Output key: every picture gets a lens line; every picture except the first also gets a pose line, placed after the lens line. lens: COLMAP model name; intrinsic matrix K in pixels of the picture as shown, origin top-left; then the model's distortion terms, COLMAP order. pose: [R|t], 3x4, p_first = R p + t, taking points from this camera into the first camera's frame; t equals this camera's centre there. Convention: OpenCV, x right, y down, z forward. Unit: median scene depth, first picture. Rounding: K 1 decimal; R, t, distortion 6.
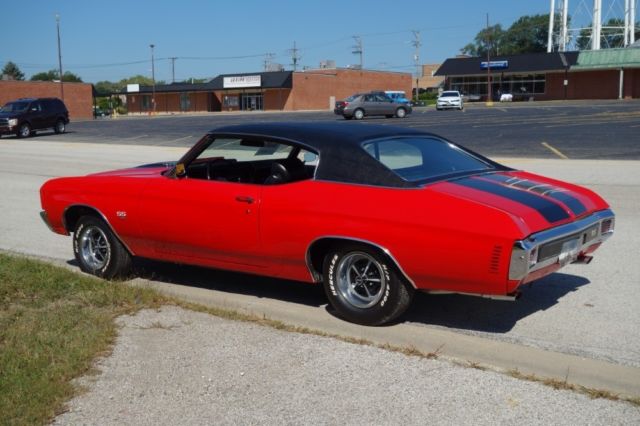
lens RADIAL K [[765.8, 0, 352.9], [0, 765.8, 212.8], [0, 0, 1]] dist [0.011524, 0.006636]
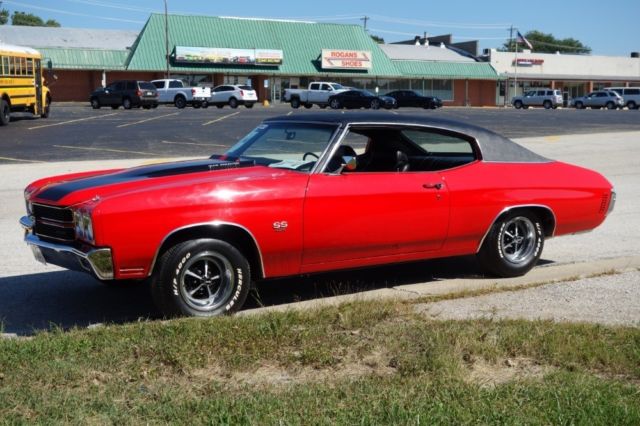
lens RADIAL K [[833.1, 0, 320.0], [0, 833.1, 213.0], [0, 0, 1]] dist [0.007253, 0.037716]
pose [[0.401164, -0.099777, 0.910556, -1.114358], [0.118791, 0.991322, 0.056292, -0.057008], [-0.908271, 0.085583, 0.409535, 0.616498]]
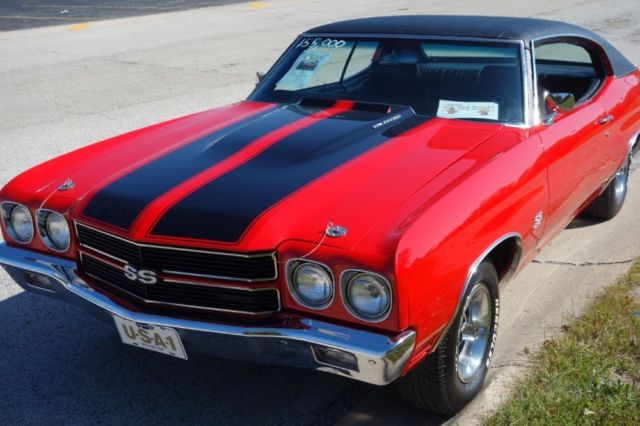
lens RADIAL K [[833.1, 0, 320.0], [0, 833.1, 213.0], [0, 0, 1]] dist [0.007253, 0.037716]
pose [[-0.066954, -0.273087, 0.959656, -0.844475], [0.144320, 0.949049, 0.280138, -0.182637], [-0.987263, 0.157253, -0.024130, 1.187175]]
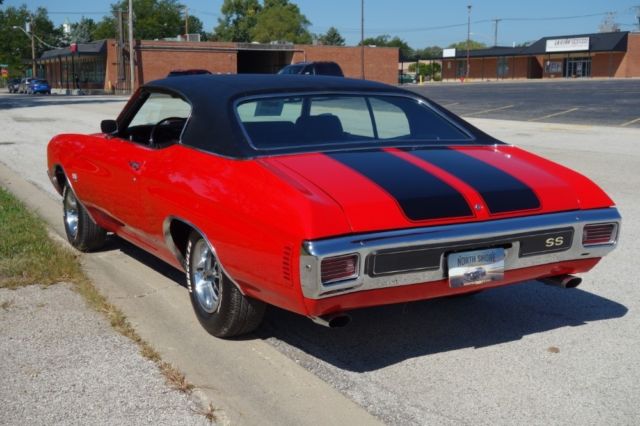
lens RADIAL K [[833.1, 0, 320.0], [0, 833.1, 213.0], [0, 0, 1]] dist [0.007253, 0.037716]
pose [[0.911246, 0.073306, -0.405287, 0.372617], [-0.061545, 0.997220, 0.041993, -0.014262], [0.407239, -0.013323, 0.913225, 0.237499]]
